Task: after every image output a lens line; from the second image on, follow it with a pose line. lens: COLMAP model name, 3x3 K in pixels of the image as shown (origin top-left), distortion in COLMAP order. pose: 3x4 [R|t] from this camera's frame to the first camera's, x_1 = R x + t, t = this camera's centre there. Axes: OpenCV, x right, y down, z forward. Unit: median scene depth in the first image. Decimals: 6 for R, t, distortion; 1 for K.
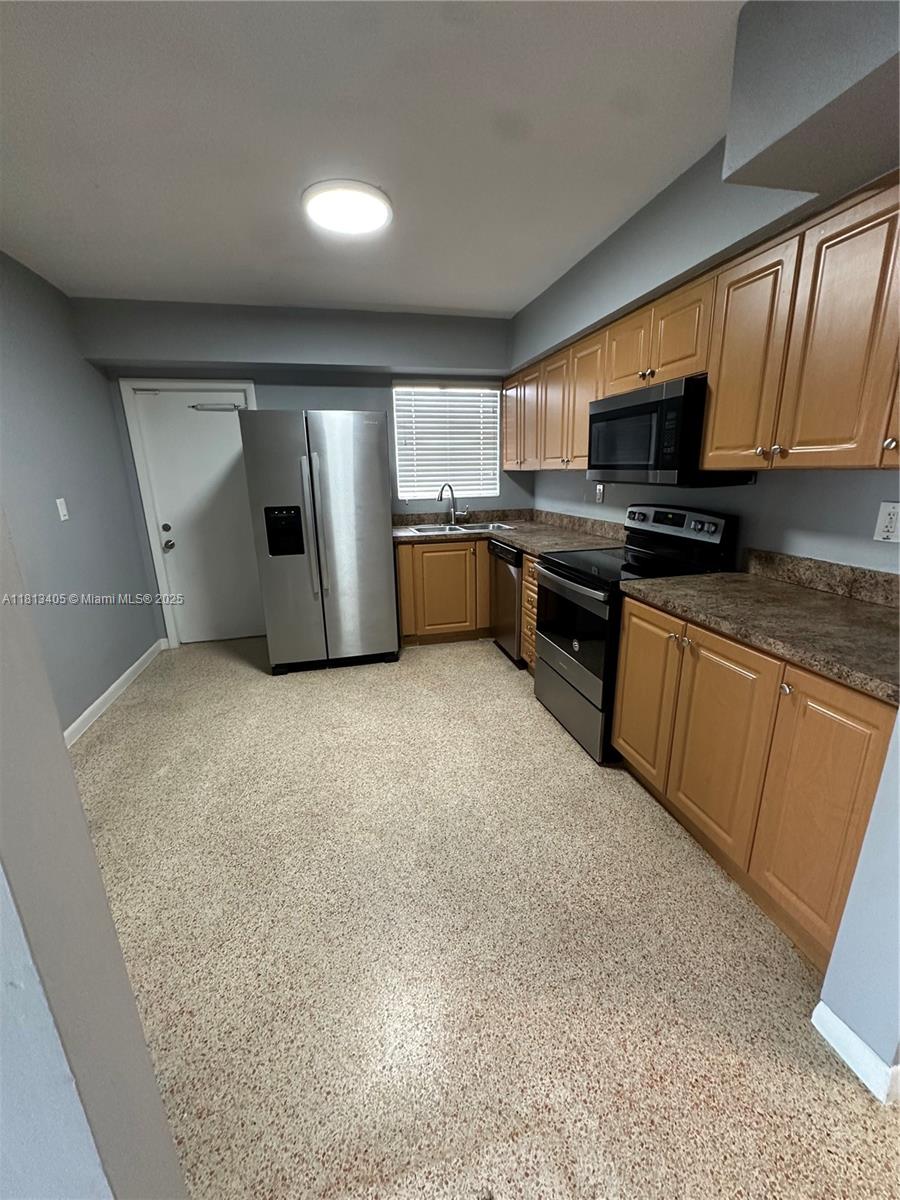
lens RADIAL K [[480.9, 0, 450.0], [0, 480.9, 600.0], [0, 0, 1]] dist [-0.003551, 0.000368]
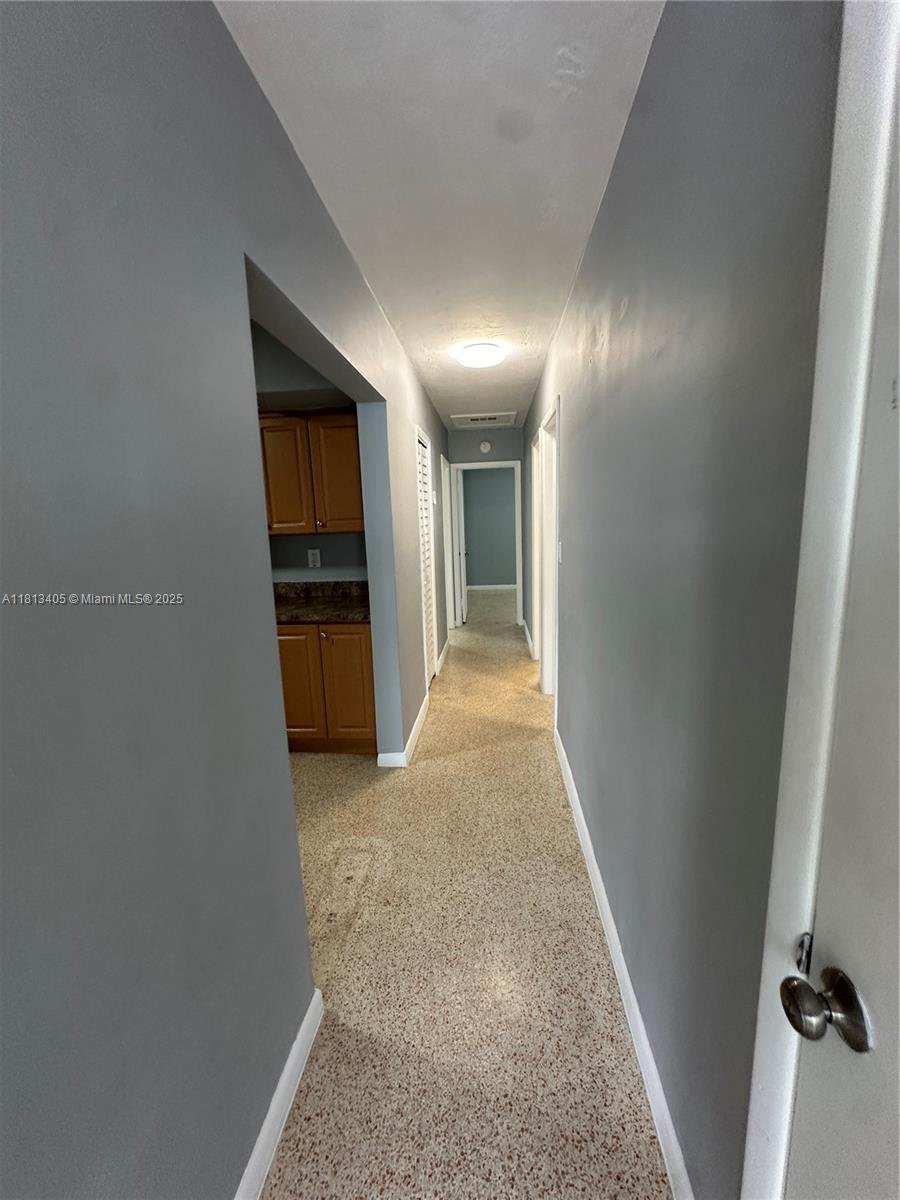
lens RADIAL K [[480.9, 0, 450.0], [0, 480.9, 600.0], [0, 0, 1]] dist [-0.003551, 0.000368]
pose [[0.324309, -0.156032, 0.932994, -1.050784], [0.274866, 0.959291, 0.064886, 0.049269], [-0.905137, 0.235405, 0.353994, -0.292694]]
